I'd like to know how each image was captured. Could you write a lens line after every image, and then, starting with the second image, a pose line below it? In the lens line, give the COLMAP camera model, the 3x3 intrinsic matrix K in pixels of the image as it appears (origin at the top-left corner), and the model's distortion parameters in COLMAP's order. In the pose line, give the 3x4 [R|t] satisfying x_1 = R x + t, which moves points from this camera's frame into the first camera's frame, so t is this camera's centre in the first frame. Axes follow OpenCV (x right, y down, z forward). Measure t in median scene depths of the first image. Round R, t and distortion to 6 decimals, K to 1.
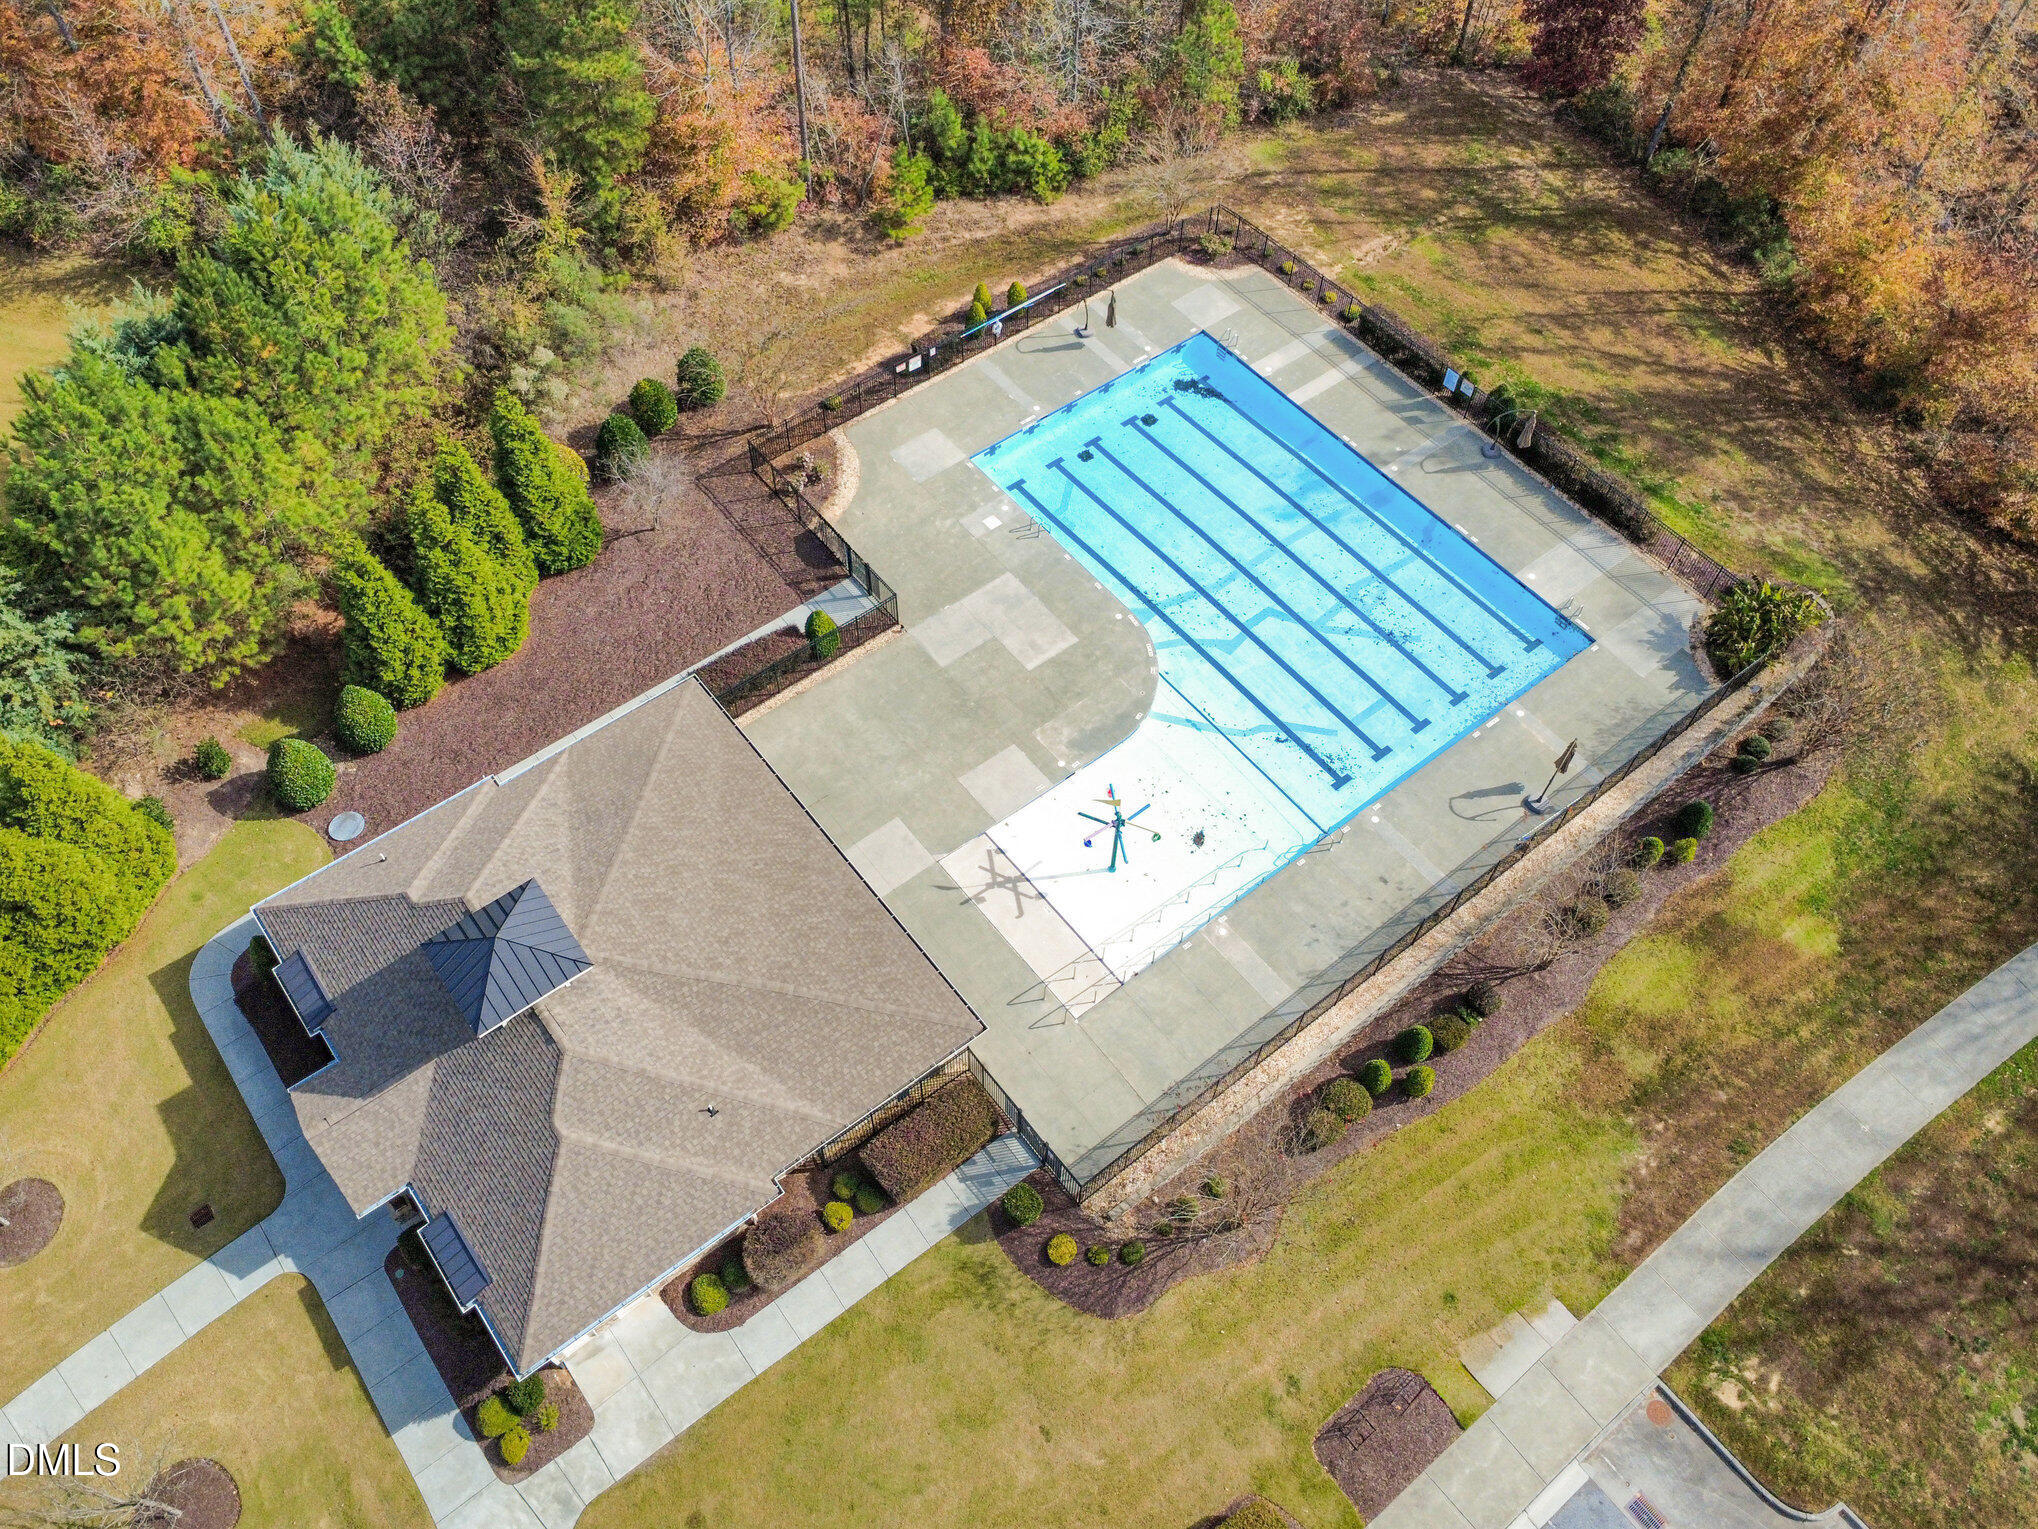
lens RADIAL K [[1569.9, 0, 1019.0], [0, 1569.9, 764.5], [0, 0, 1]] dist [-0.003867, 0.008658]
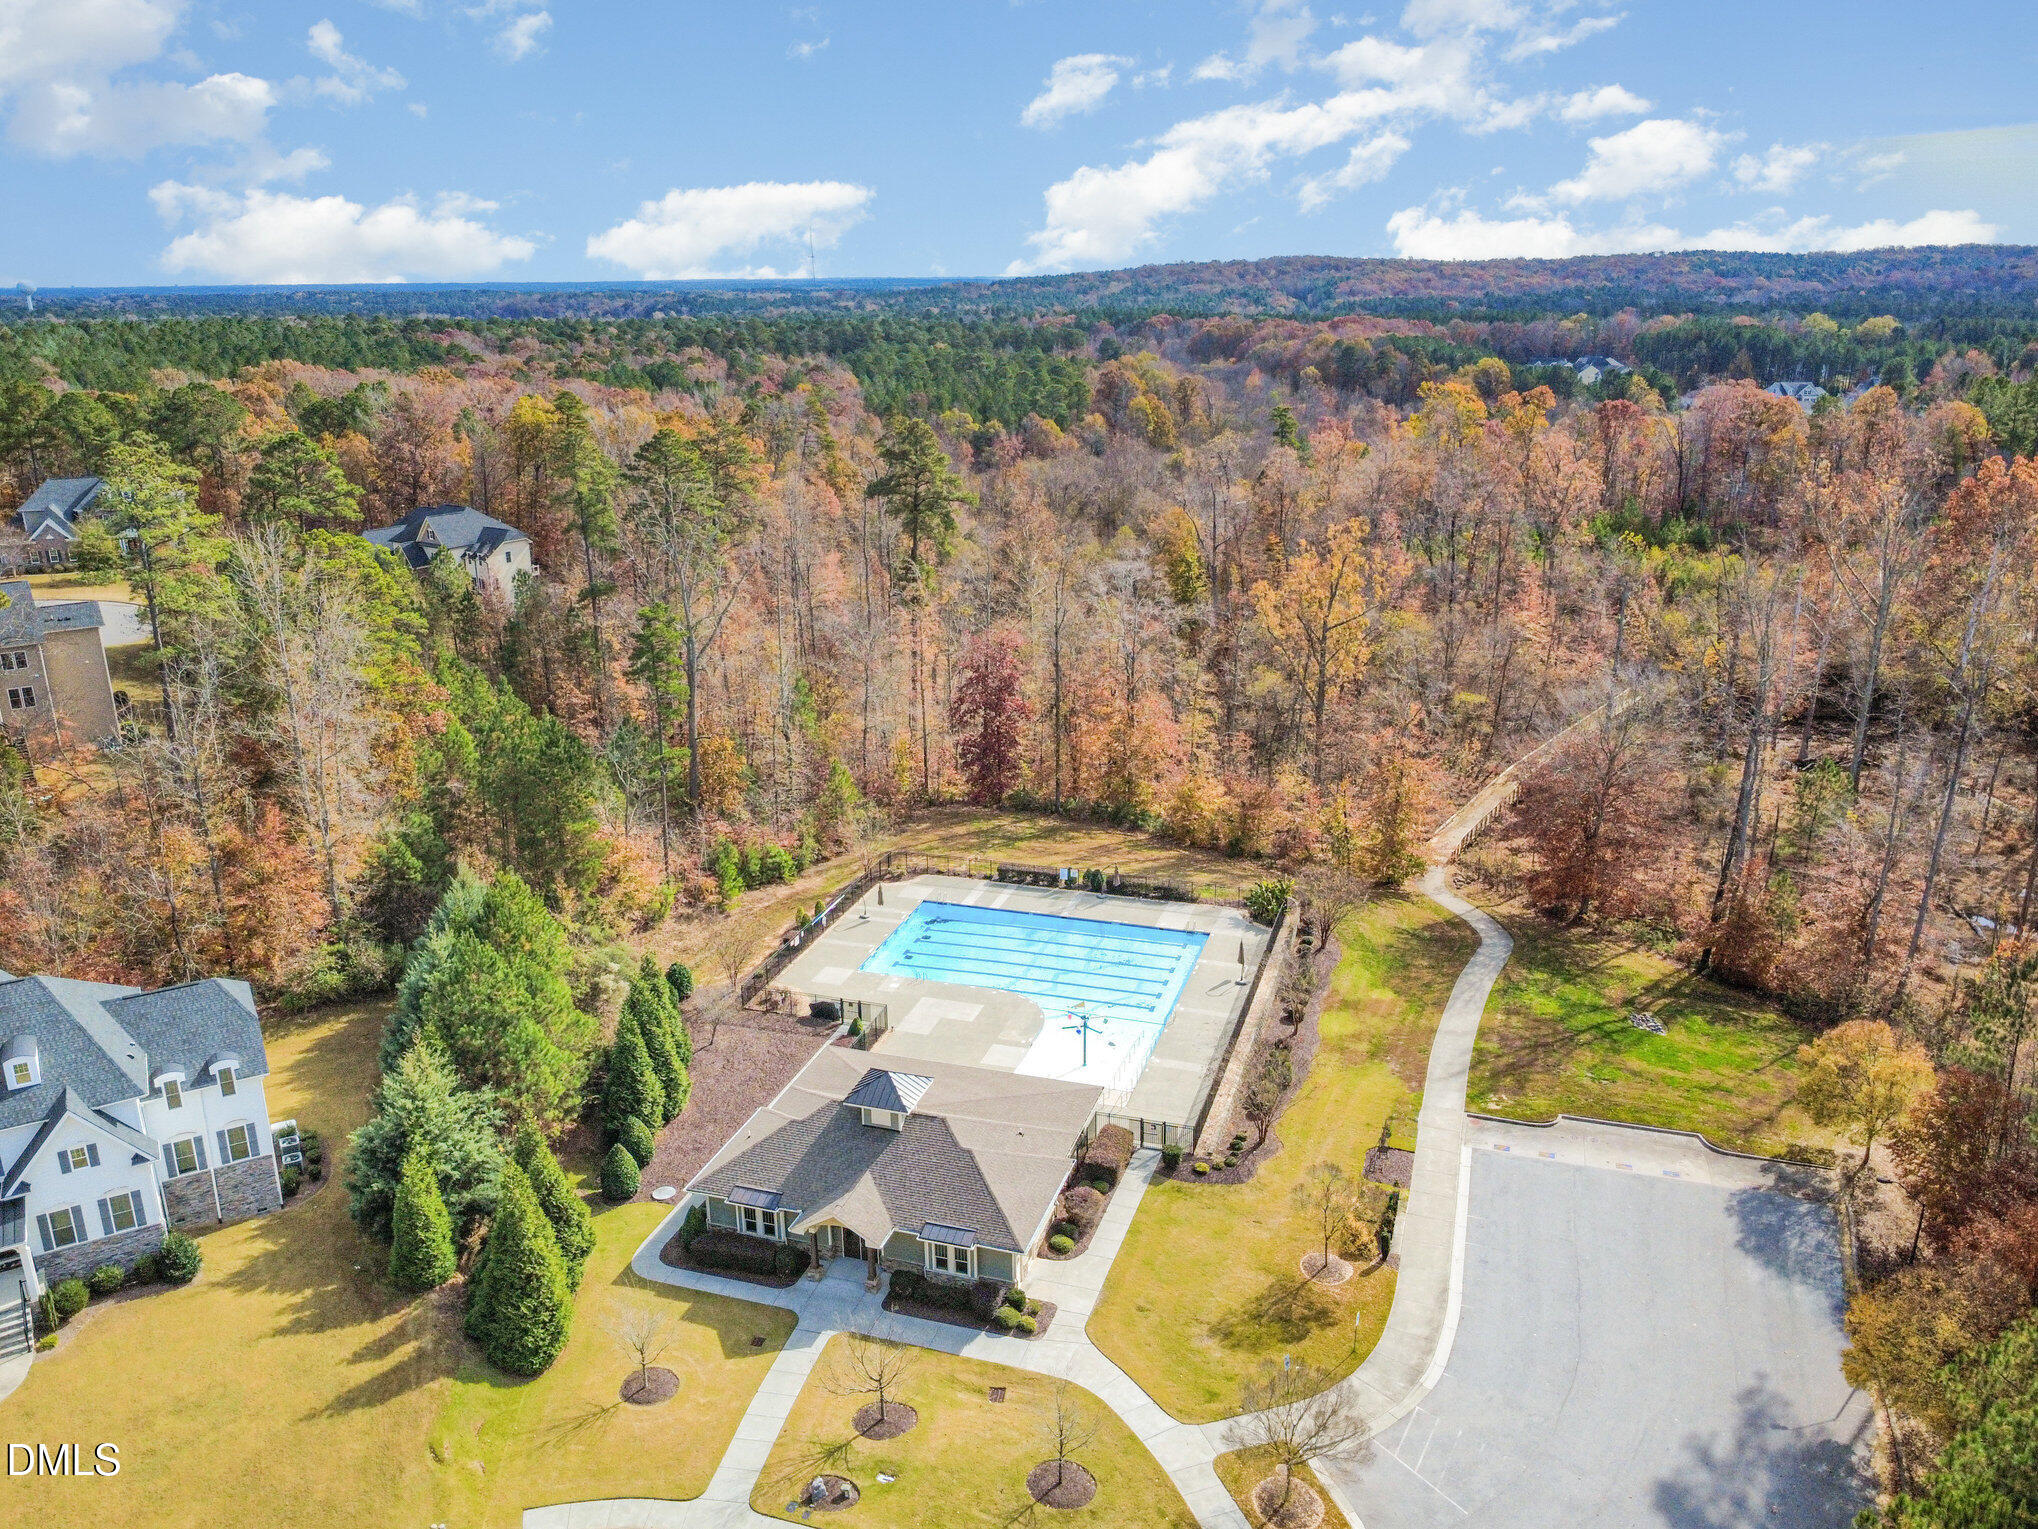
lens RADIAL K [[1569.9, 0, 1019.0], [0, 1569.9, 764.5], [0, 0, 1]] dist [-0.003867, 0.008658]
pose [[0.825529, -0.186877, 0.532522, -0.756882], [0.475688, 0.738152, -0.478385, 0.539388], [-0.303683, 0.648235, 0.698261, -0.374042]]
